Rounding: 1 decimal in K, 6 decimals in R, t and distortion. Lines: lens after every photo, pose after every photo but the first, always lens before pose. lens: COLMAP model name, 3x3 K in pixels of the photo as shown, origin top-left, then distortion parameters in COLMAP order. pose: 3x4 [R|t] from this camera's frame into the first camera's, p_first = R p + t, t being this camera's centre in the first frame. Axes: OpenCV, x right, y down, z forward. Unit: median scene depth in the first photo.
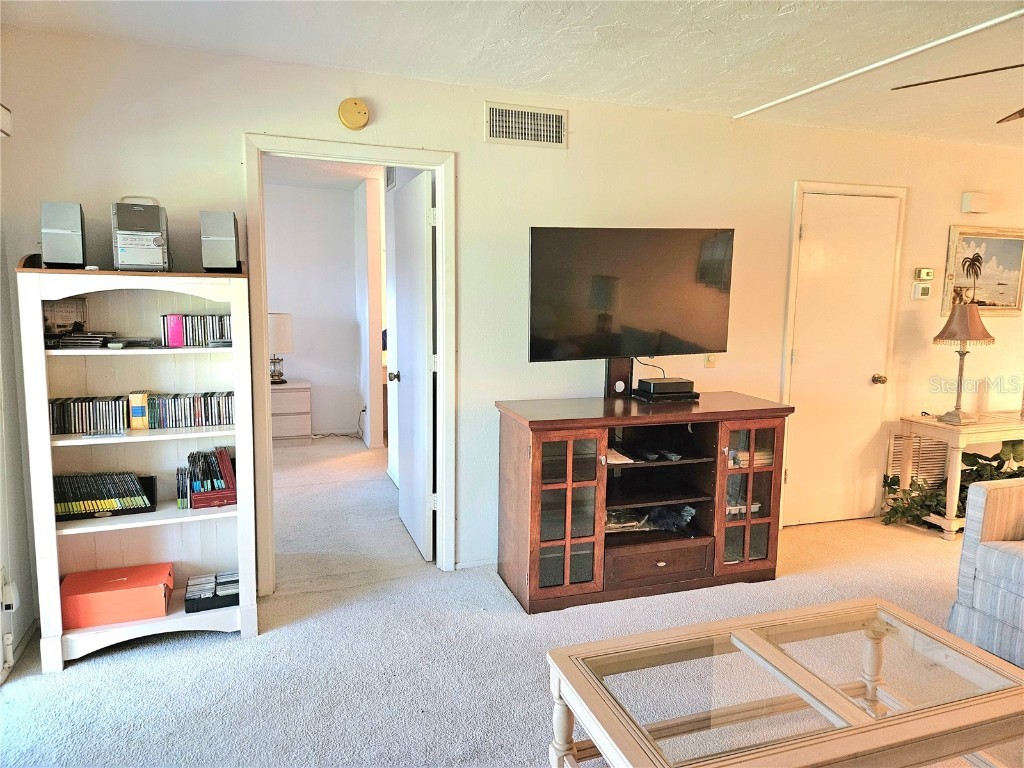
lens RADIAL K [[682.4, 0, 514.4], [0, 682.4, 384.2], [0, 0, 1]] dist [0.084500, -0.063979]
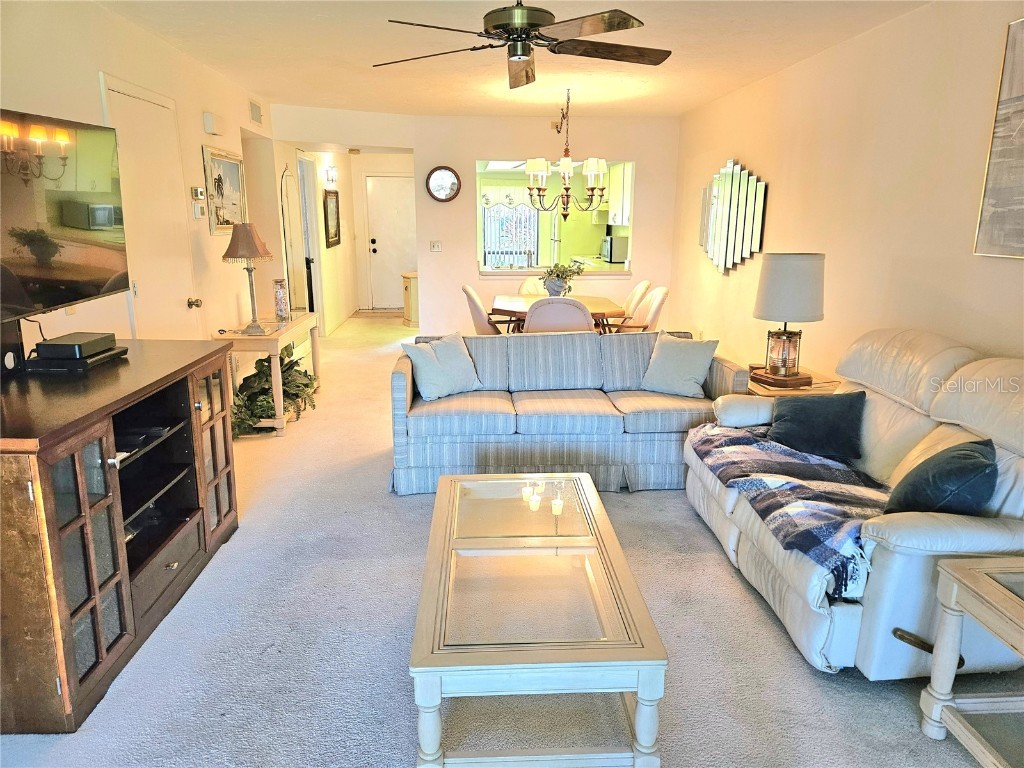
lens RADIAL K [[682.4, 0, 509.5], [0, 682.4, 377.6], [0, 0, 1]] dist [0.084500, -0.063979]
pose [[0.285246, -0.231058, 0.930186, -0.284079], [0.128524, 0.970963, 0.201775, -0.046079], [-0.949798, 0.061995, 0.306660, 0.295686]]
